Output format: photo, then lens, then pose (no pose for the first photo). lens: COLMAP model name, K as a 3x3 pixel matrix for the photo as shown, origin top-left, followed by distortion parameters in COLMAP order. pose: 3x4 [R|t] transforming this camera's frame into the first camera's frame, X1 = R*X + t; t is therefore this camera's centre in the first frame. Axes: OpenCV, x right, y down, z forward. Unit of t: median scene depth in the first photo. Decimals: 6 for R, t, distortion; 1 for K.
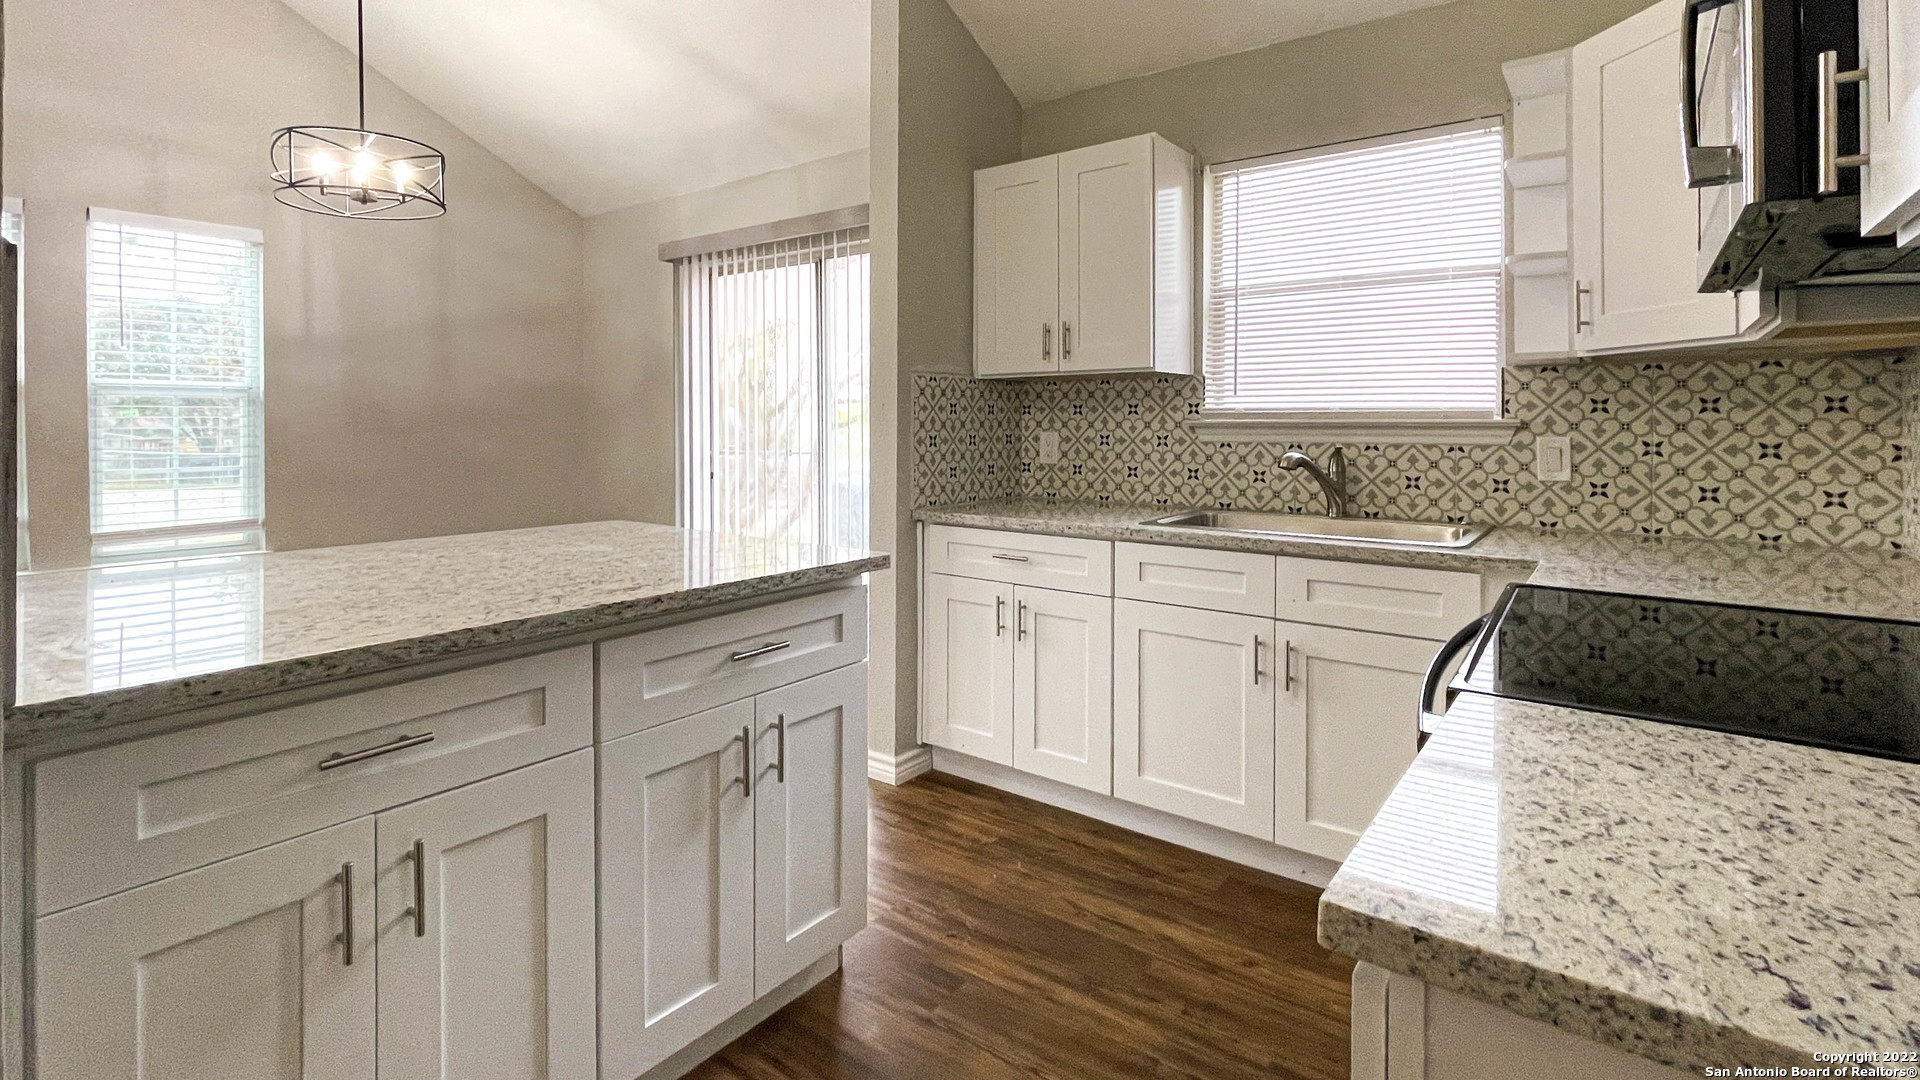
lens RADIAL K [[848.2, 0, 995.0], [0, 848.2, 431.3], [0, 0, 1]] dist [0.005707, -0.000926]
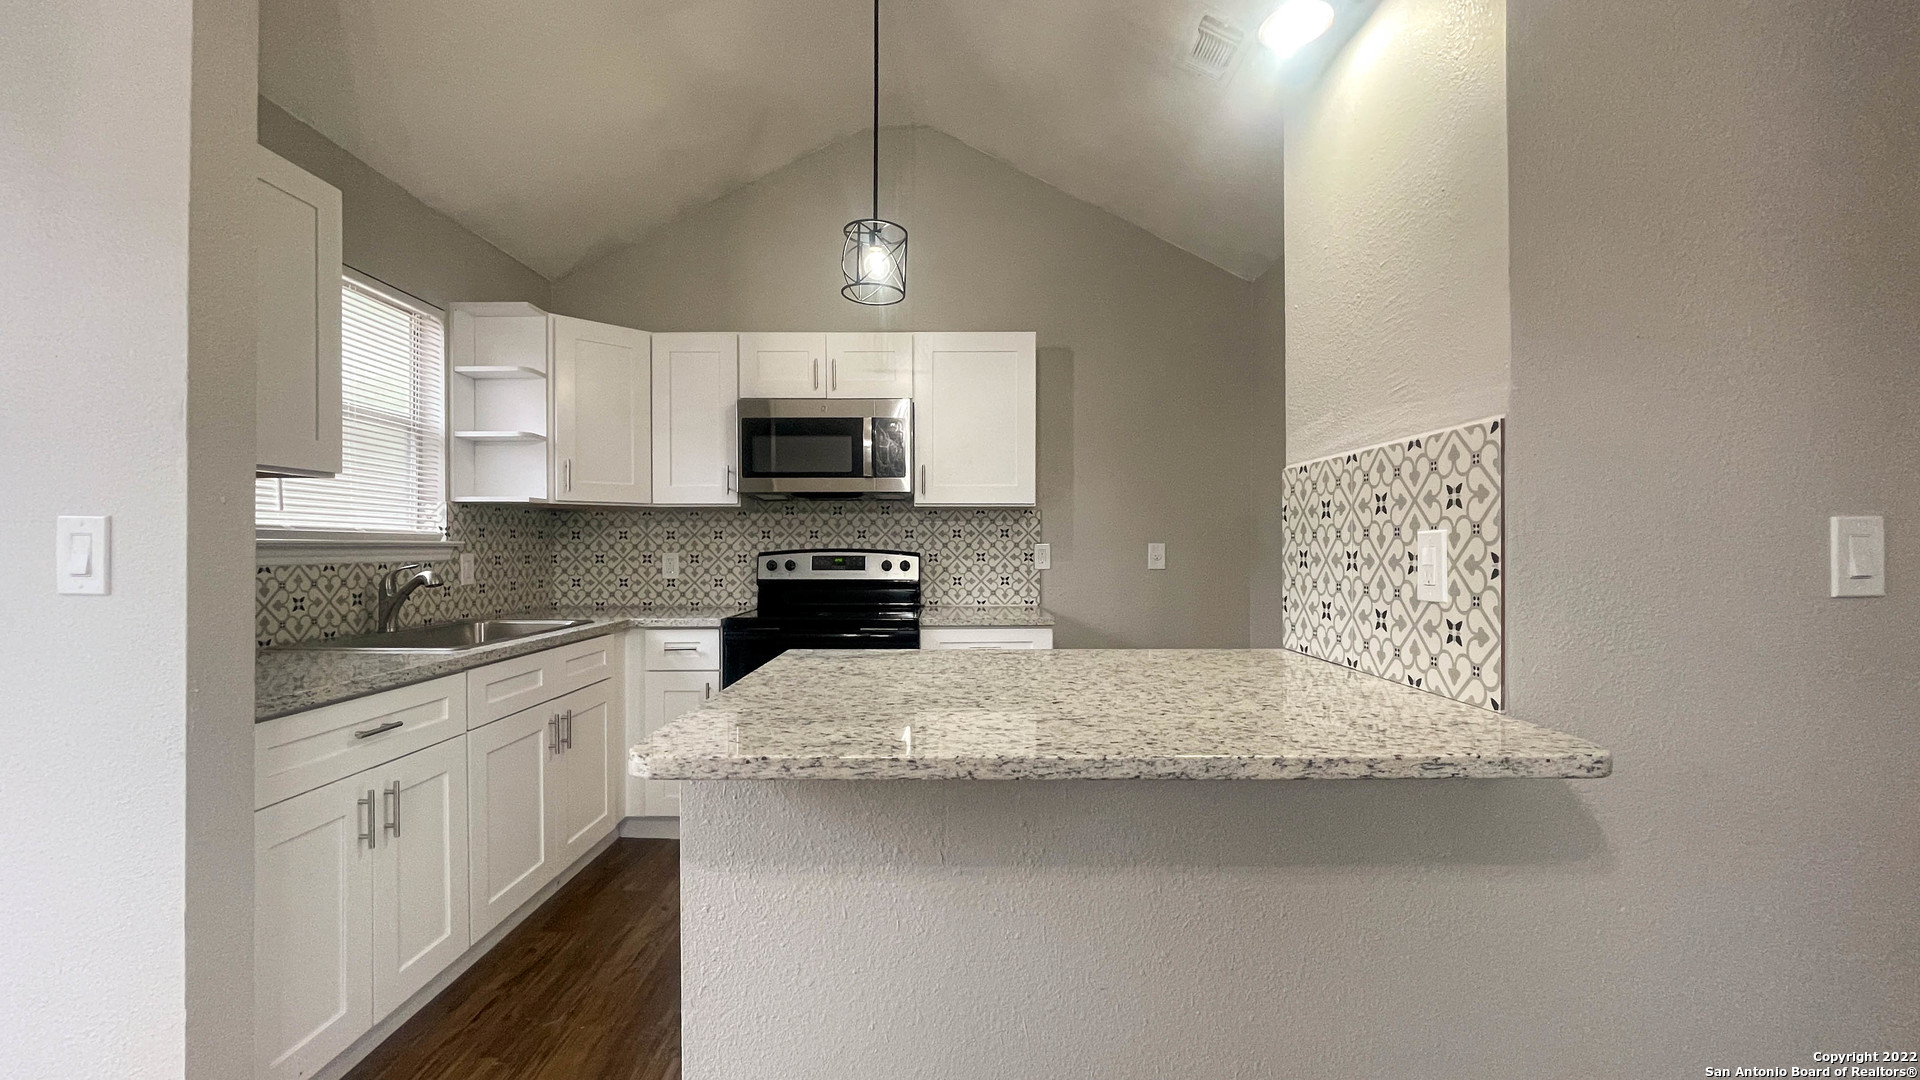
lens RADIAL K [[806.2, 0, 926.3], [0, 806.2, 548.1], [0, 0, 1]] dist [-0.016642, 0.000015]
pose [[-0.562705, 0.001564, 0.826656, -0.838675], [0.011735, 0.999913, 0.006096, -0.002059], [-0.826574, 0.013131, -0.562675, 1.058058]]
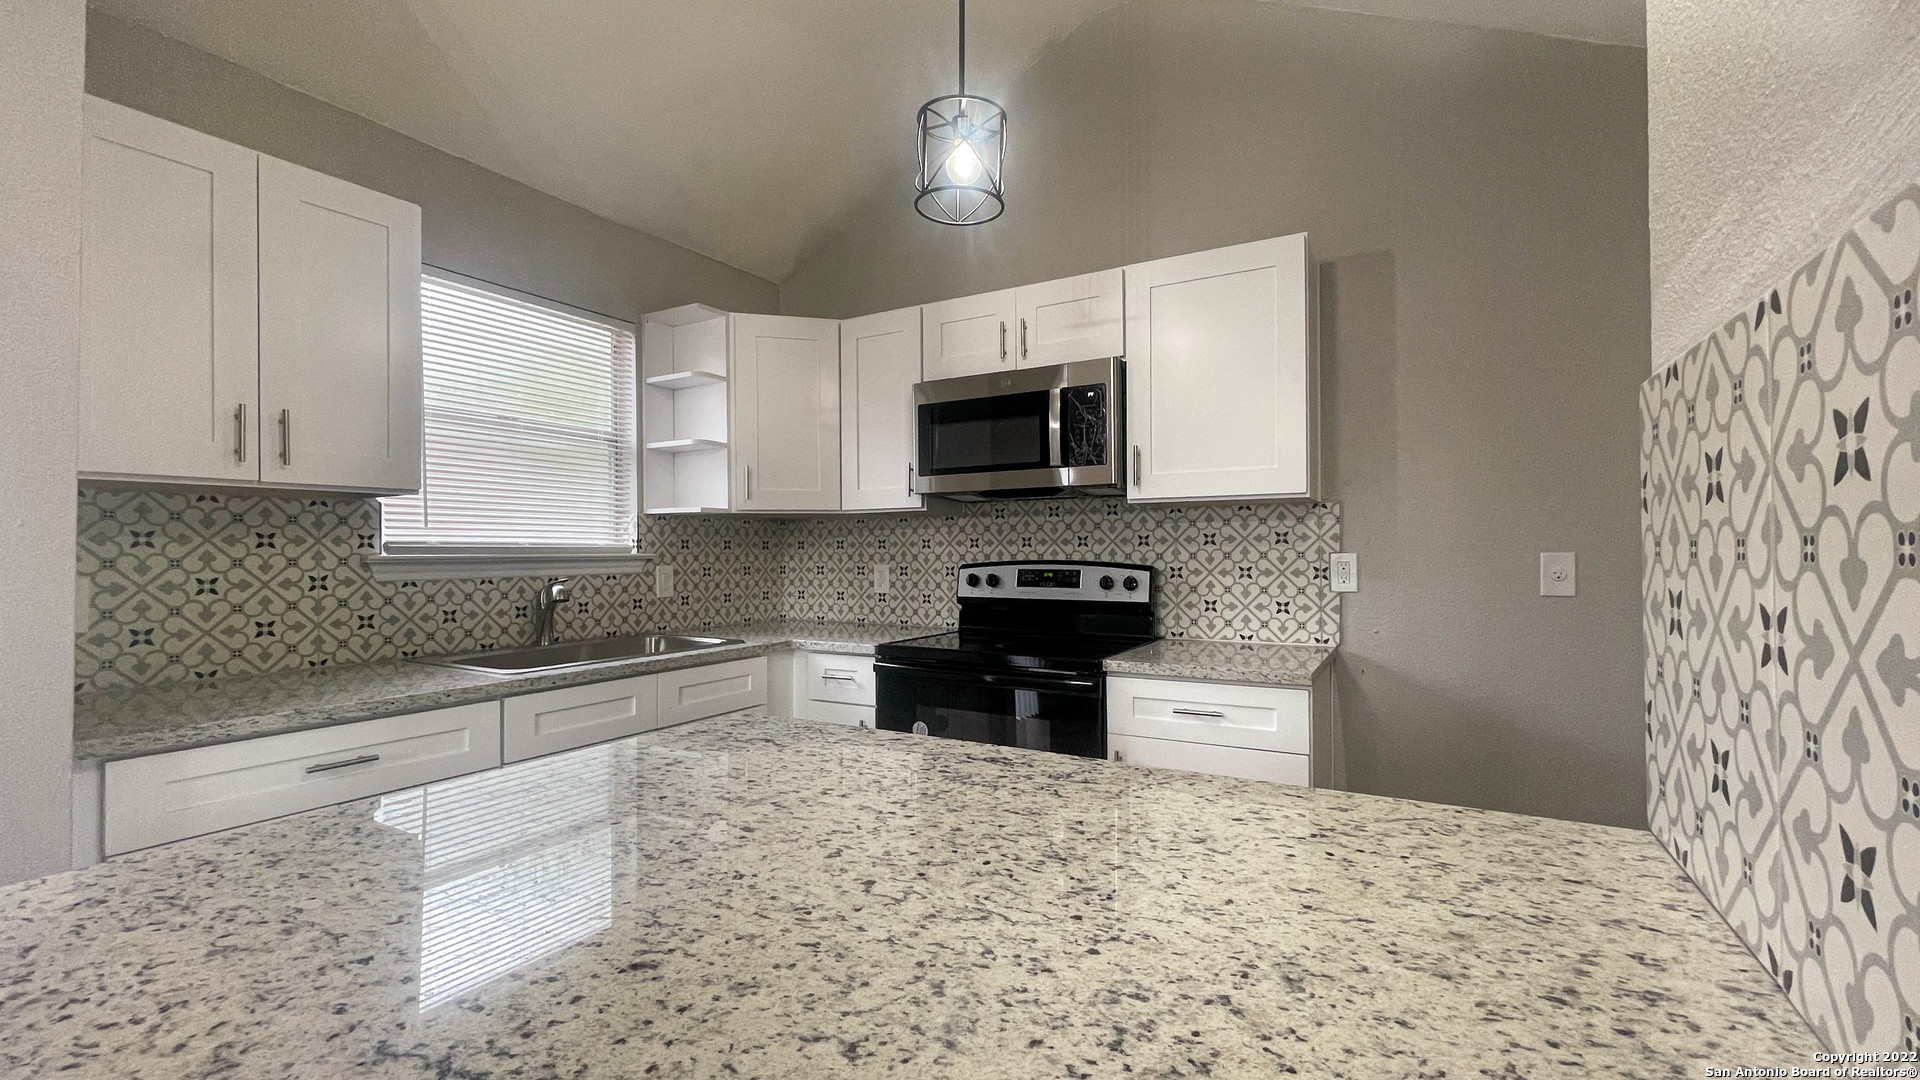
lens RADIAL K [[813.3, 0, 913.9], [0, 813.3, 554.9], [0, 0, 1]] dist [0.002867, 0.000025]
pose [[-0.066604, -0.002225, 0.997777, -0.686055], [0.017156, 0.999847, 0.003374, -0.008890], [-0.997632, 0.017343, -0.066556, 0.637129]]
